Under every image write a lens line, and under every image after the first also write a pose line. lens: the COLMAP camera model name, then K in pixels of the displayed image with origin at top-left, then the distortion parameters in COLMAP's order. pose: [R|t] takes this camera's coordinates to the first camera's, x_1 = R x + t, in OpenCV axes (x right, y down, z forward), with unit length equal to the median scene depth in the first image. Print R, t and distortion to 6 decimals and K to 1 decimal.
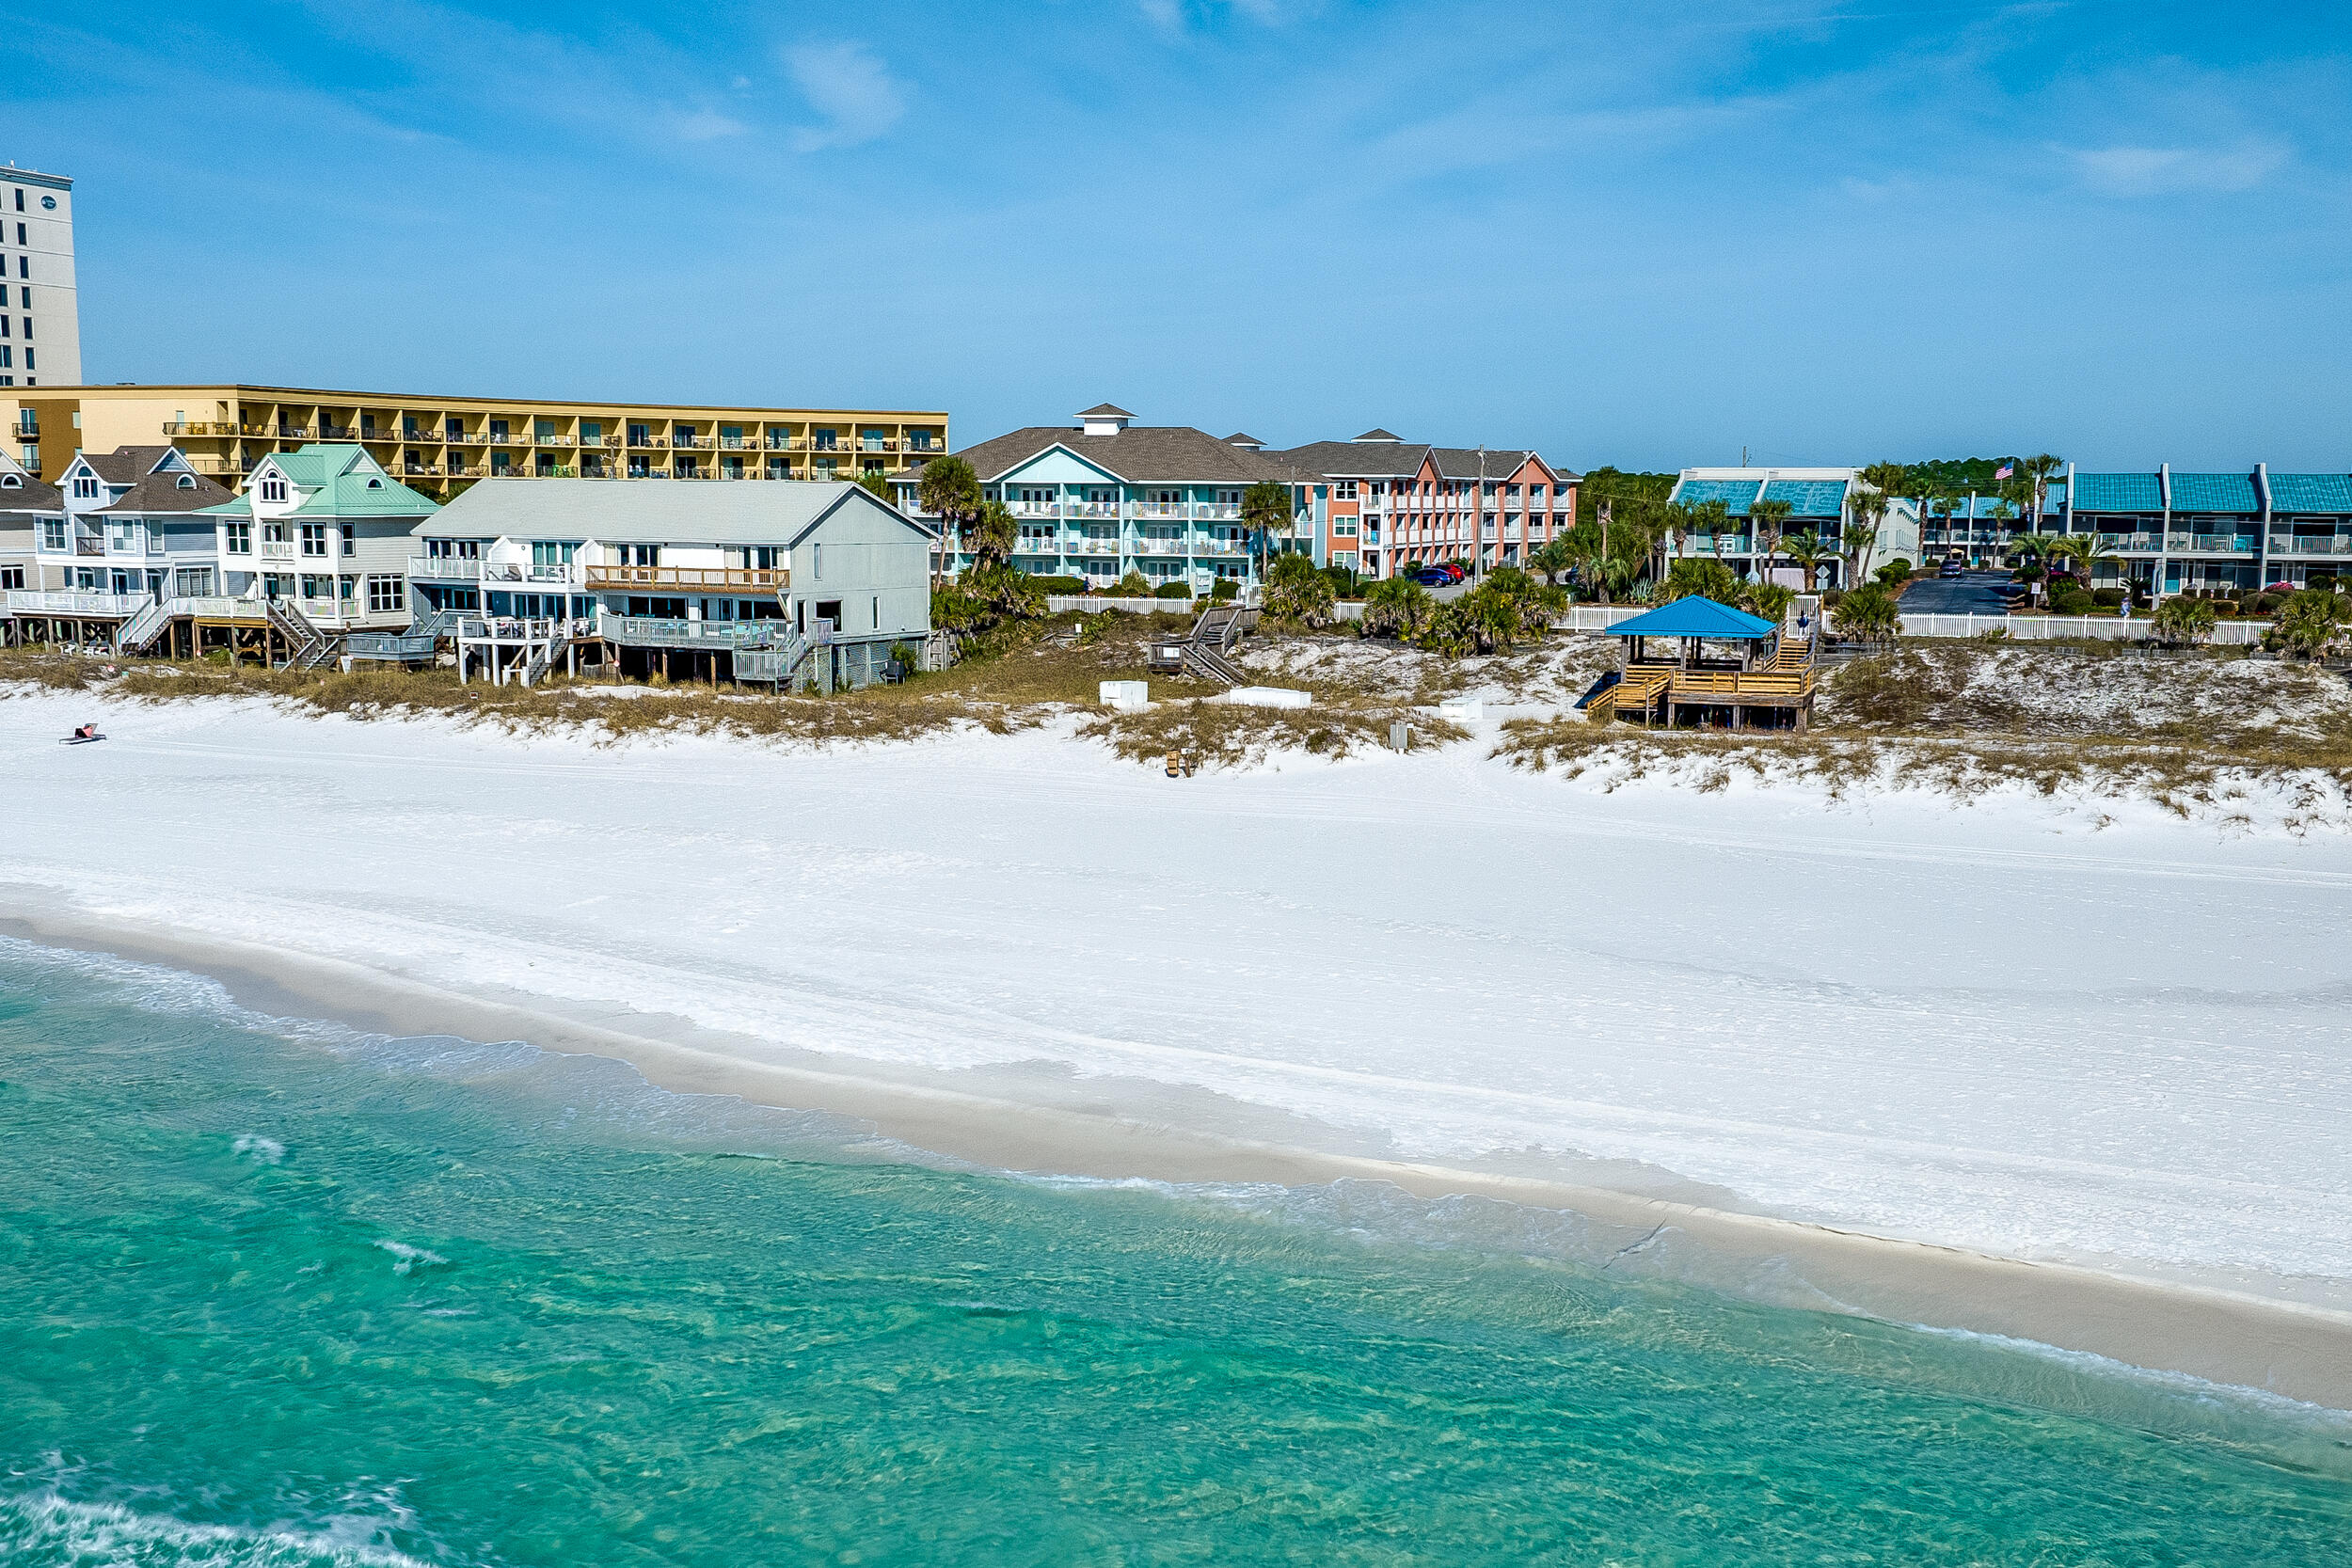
lens RADIAL K [[2529.8, 0, 1176.0], [0, 2529.8, 784.0], [0, 0, 1]] dist [0.000348, -0.005943]
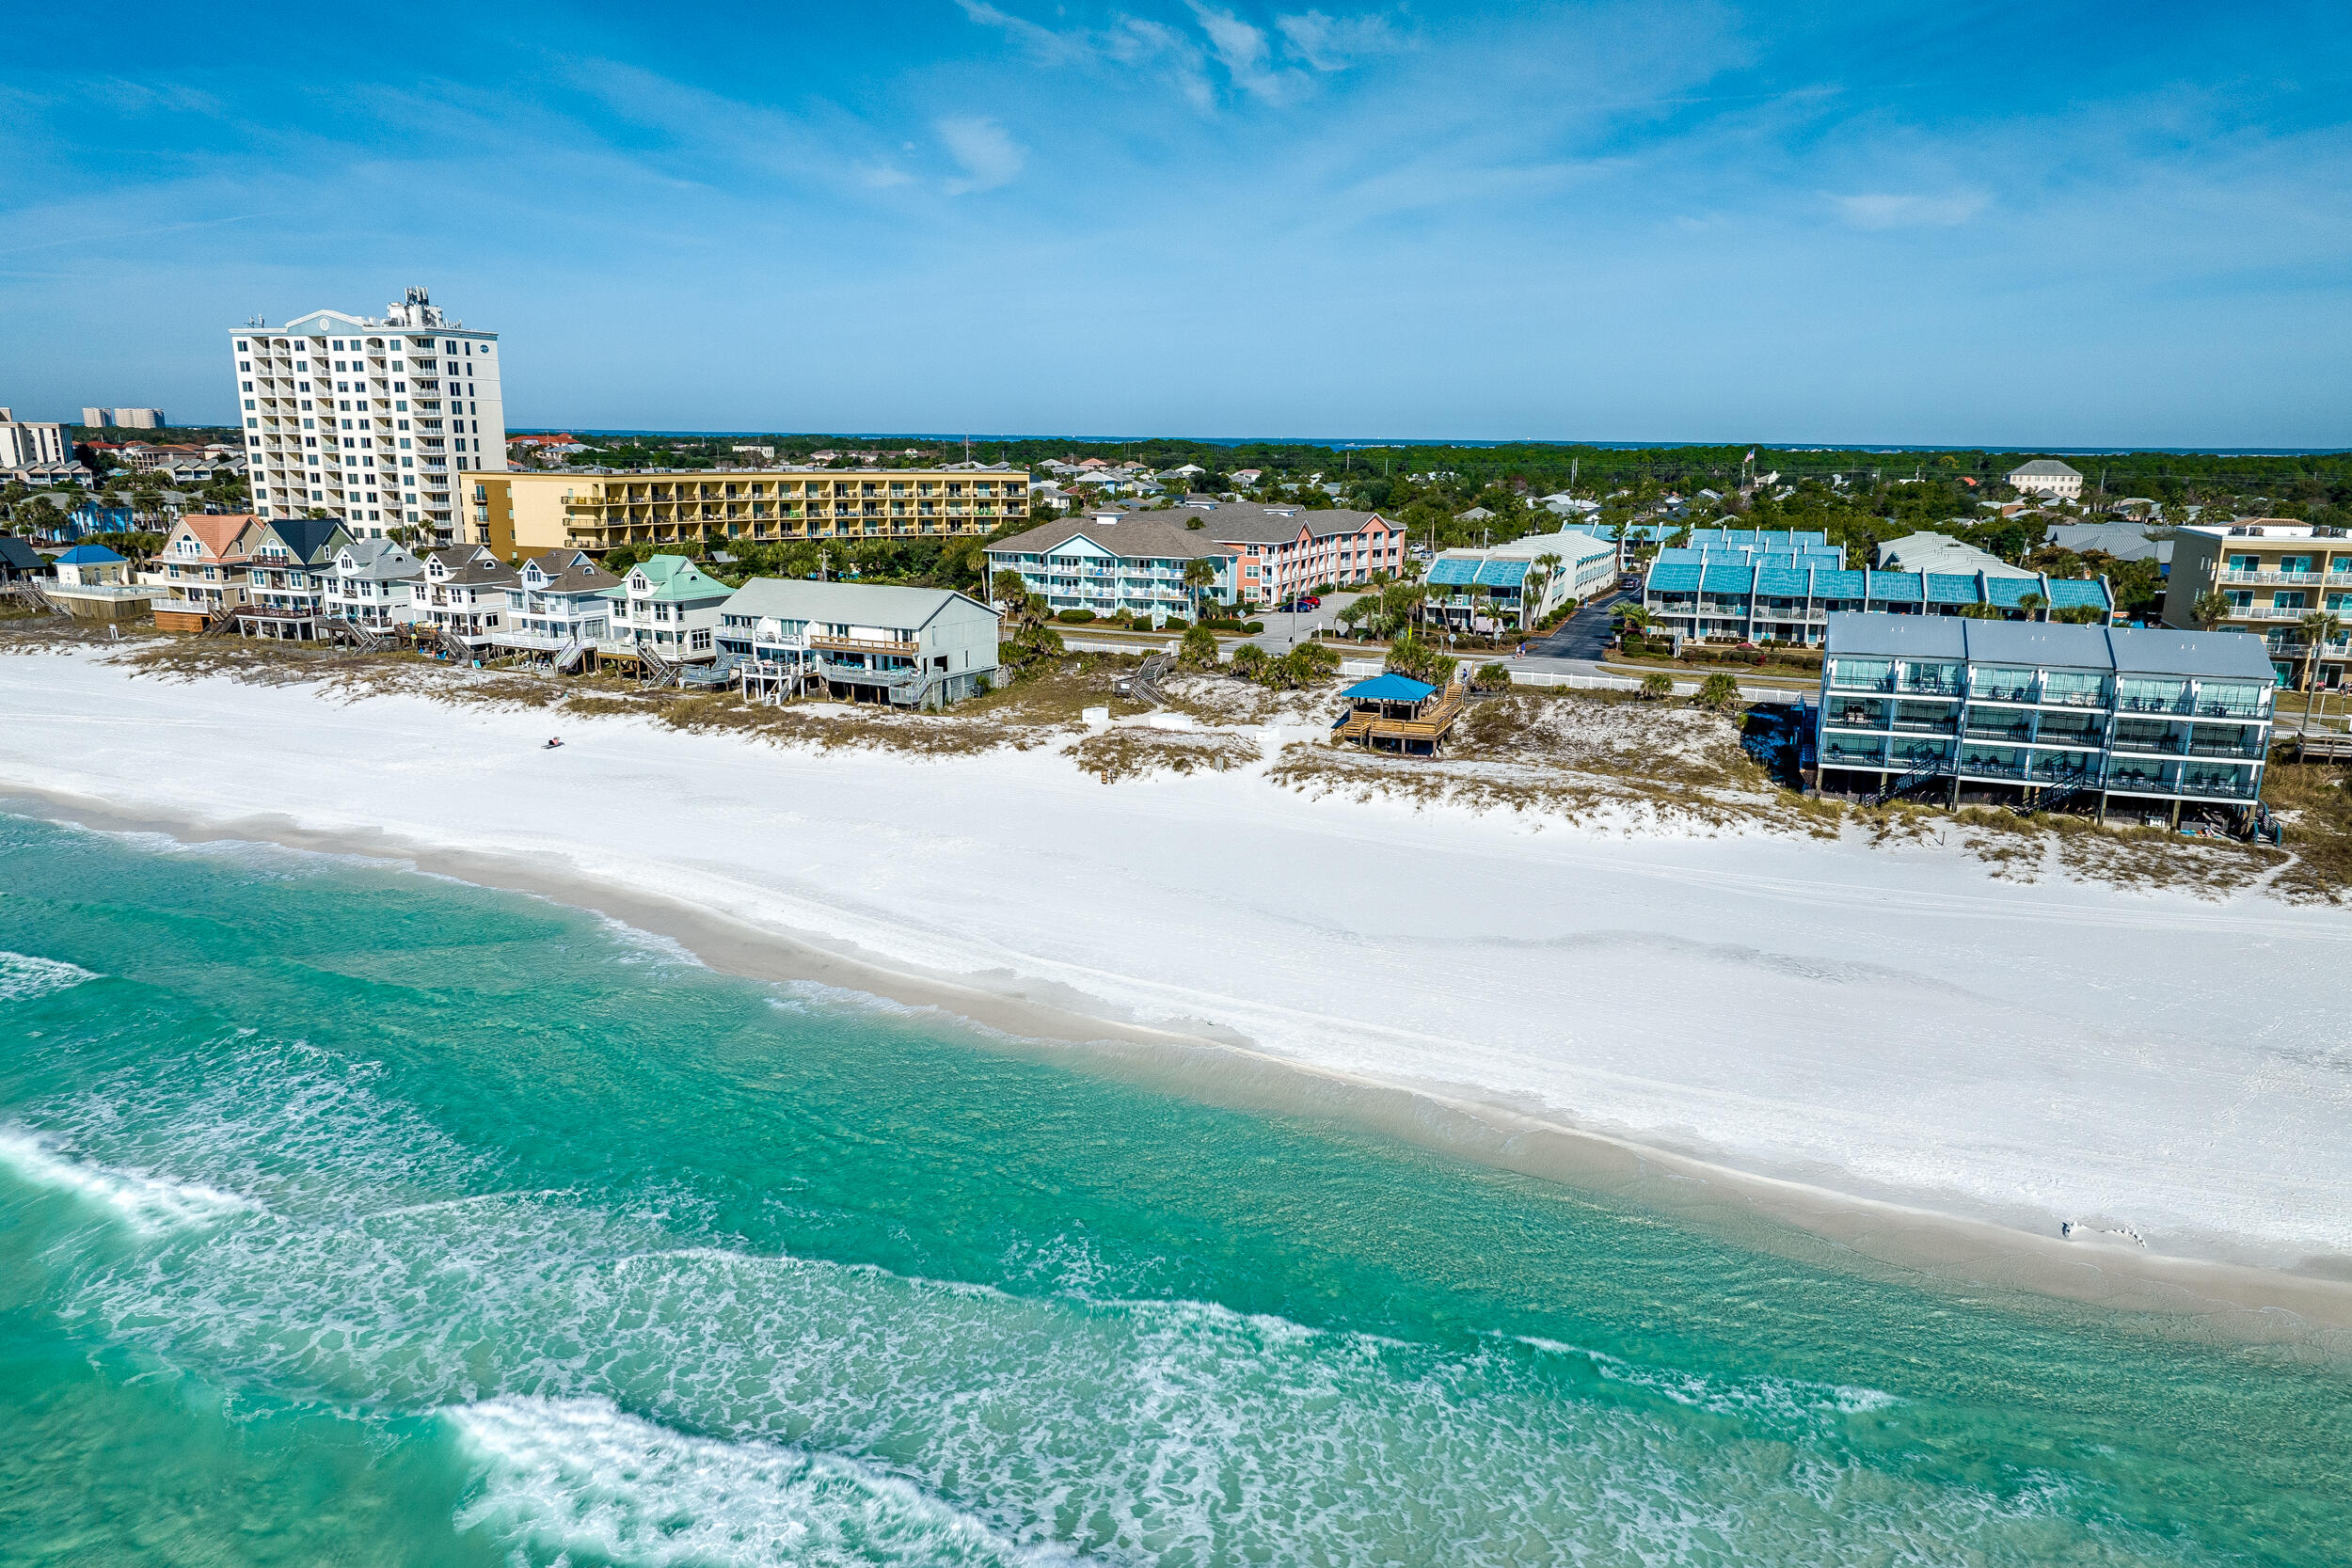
lens RADIAL K [[1722.4, 0, 1176.0], [0, 1722.4, 784.0], [0, 0, 1]] dist [0.003234, 0.000082]
pose [[0.999733, 0.008980, -0.021272, 0.057405], [-0.007111, 0.996238, 0.086371, -0.082066], [0.021968, -0.086196, 0.996036, -0.239065]]
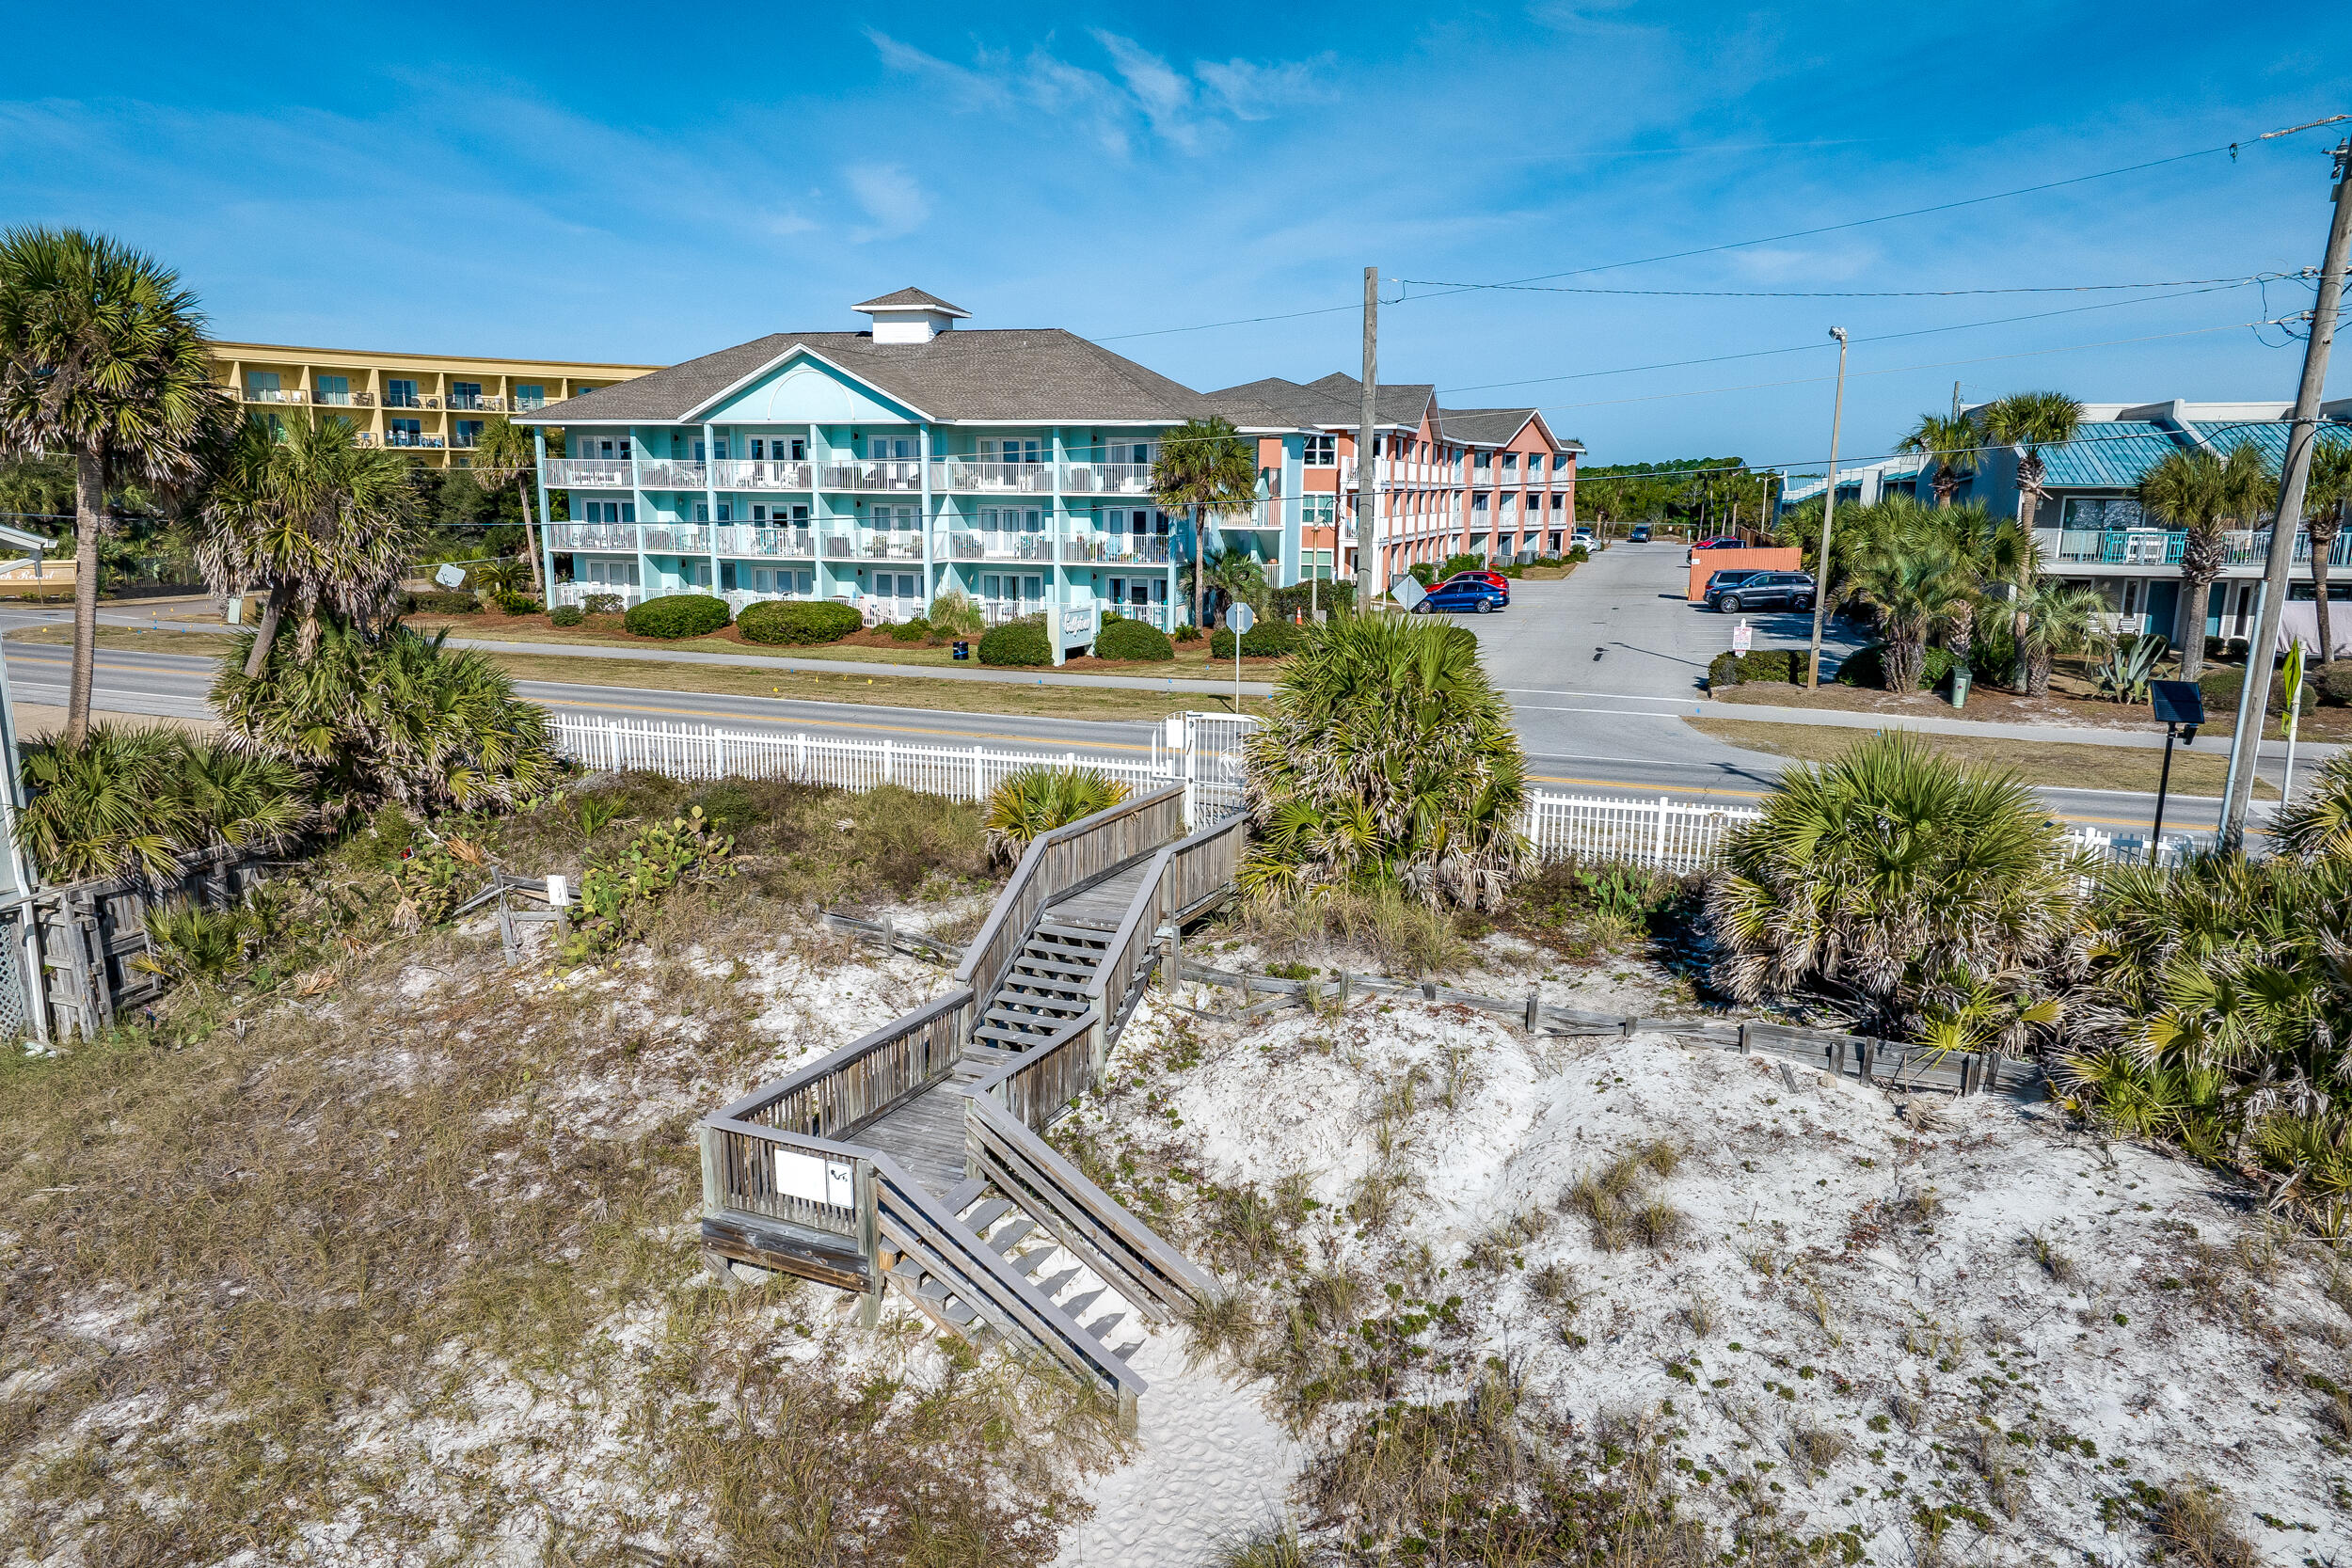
lens RADIAL K [[1676.4, 0, 1176.7], [0, 1676.4, 835.3], [0, 0, 1]] dist [0.007157, -0.000581]
pose [[0.998976, -0.007071, 0.044679, 0.018007], [0.003026, 0.995941, 0.089957, -0.080799], [-0.045133, -0.089730, 0.994943, 0.800455]]
